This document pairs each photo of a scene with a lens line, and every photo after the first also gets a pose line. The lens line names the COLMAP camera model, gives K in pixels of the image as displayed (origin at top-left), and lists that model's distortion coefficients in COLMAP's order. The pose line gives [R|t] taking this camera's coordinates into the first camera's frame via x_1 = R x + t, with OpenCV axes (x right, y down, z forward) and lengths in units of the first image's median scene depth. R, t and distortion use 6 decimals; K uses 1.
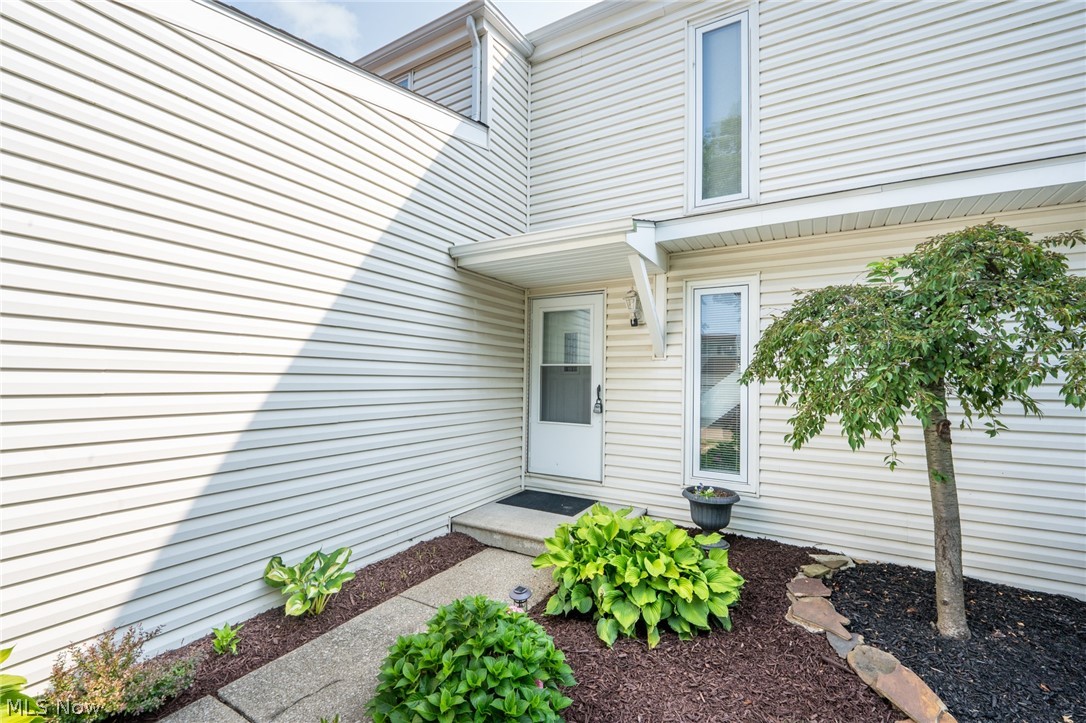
lens RADIAL K [[462.3, 0, 541.2], [0, 462.3, 362.0], [0, 0, 1]] dist [-0.002196, -0.003880]
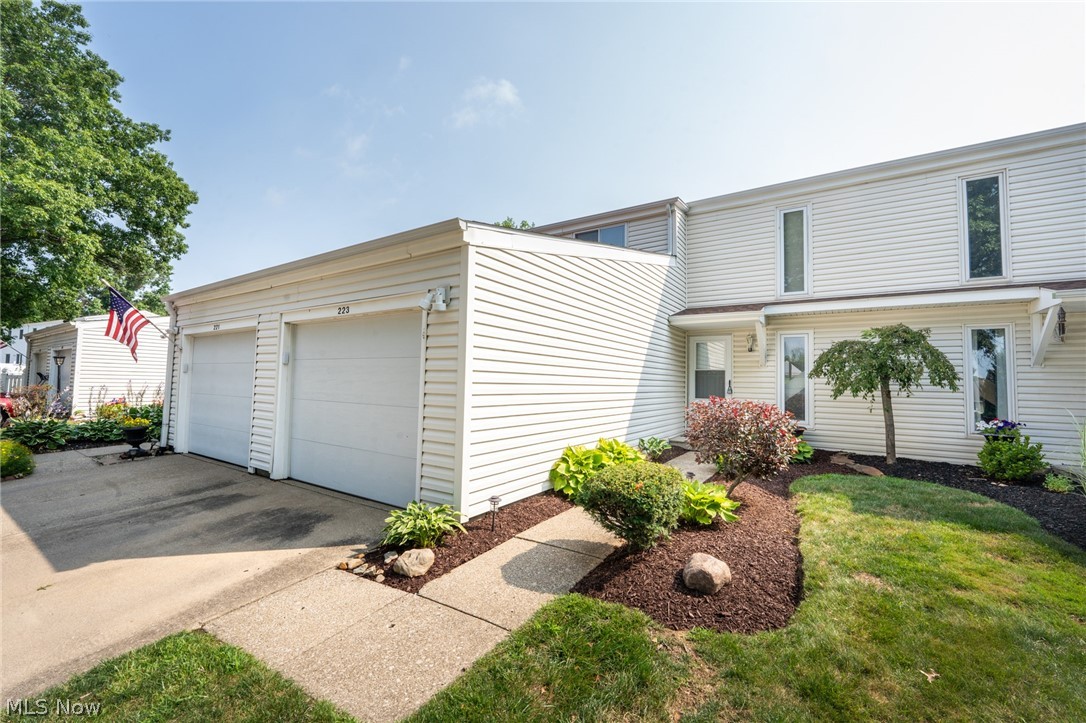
lens RADIAL K [[442.4, 0, 537.5], [0, 442.4, 359.9], [0, 0, 1]] dist [-0.000836, -0.000206]
pose [[0.998355, 0.001128, -0.057327, -0.720774], [-0.001844, 0.999921, -0.012444, -0.015119], [0.057308, 0.012529, 0.998278, -1.179295]]
